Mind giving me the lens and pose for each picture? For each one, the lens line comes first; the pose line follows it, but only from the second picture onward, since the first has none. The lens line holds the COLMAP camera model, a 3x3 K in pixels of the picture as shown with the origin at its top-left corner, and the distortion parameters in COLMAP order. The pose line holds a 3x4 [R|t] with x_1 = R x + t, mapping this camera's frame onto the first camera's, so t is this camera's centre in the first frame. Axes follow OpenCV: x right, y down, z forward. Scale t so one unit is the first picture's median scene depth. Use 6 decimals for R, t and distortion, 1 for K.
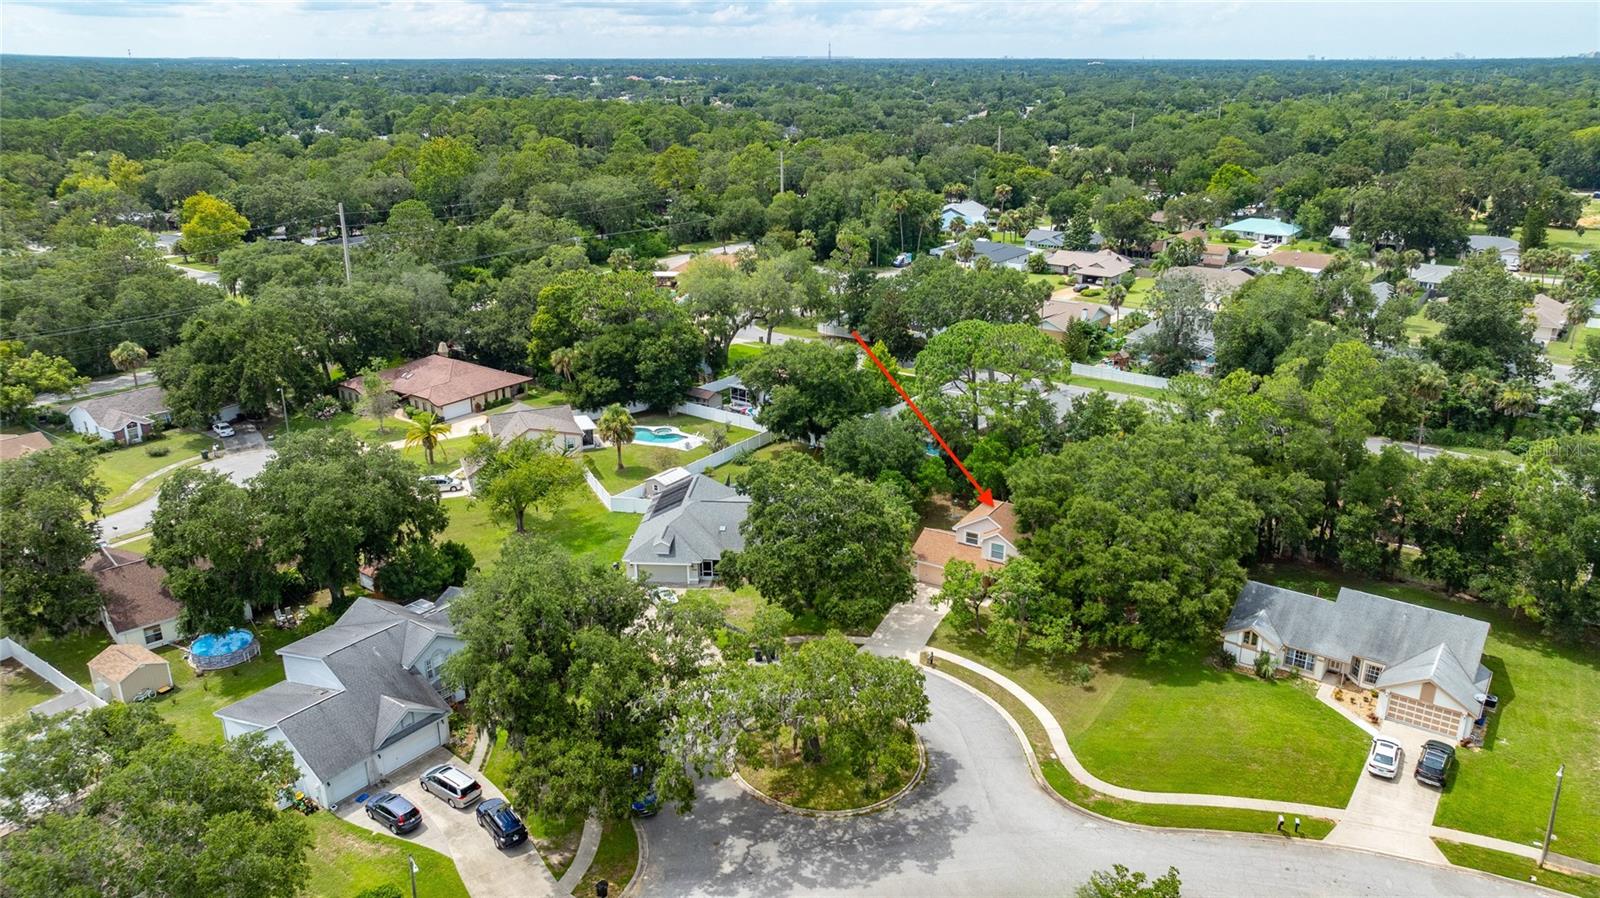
lens RADIAL K [[1180.0, 0, 809.3], [0, 1180.0, 451.2], [0, 0, 1]] dist [-0.038221, 0.072018]
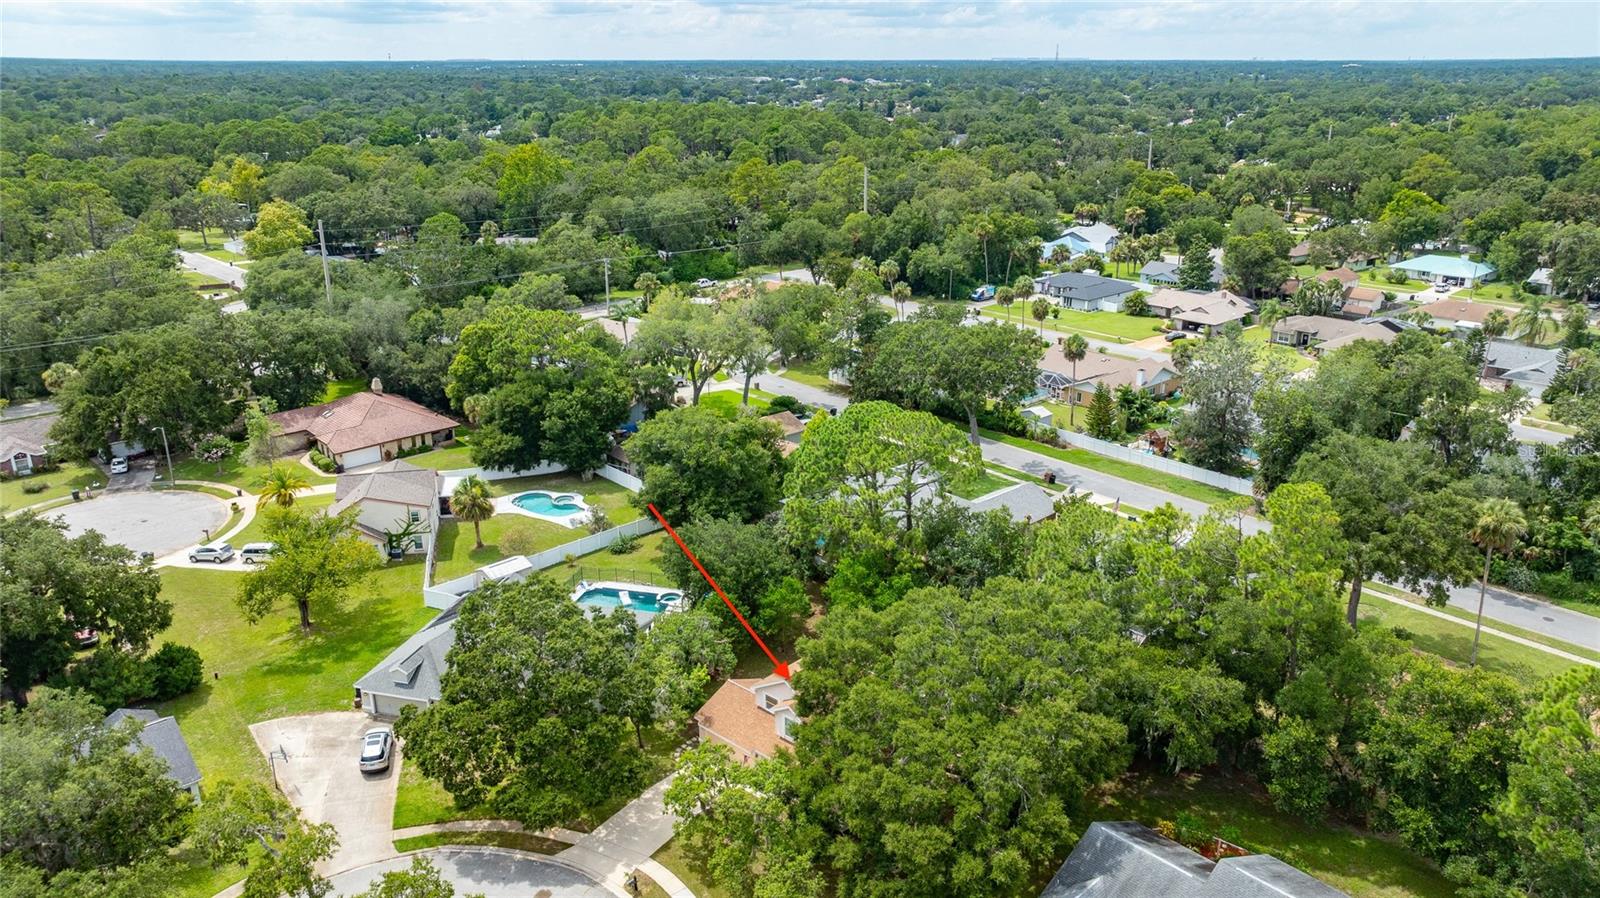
lens RADIAL K [[1180.0, 0, 809.3], [0, 1180.0, 451.2], [0, 0, 1]] dist [-0.038221, 0.072018]
pose [[0.979505, 0.062973, -0.191324, 0.138174], [-0.063086, 0.997993, 0.005506, -0.043985], [0.191287, 0.006676, 0.981511, 0.119493]]
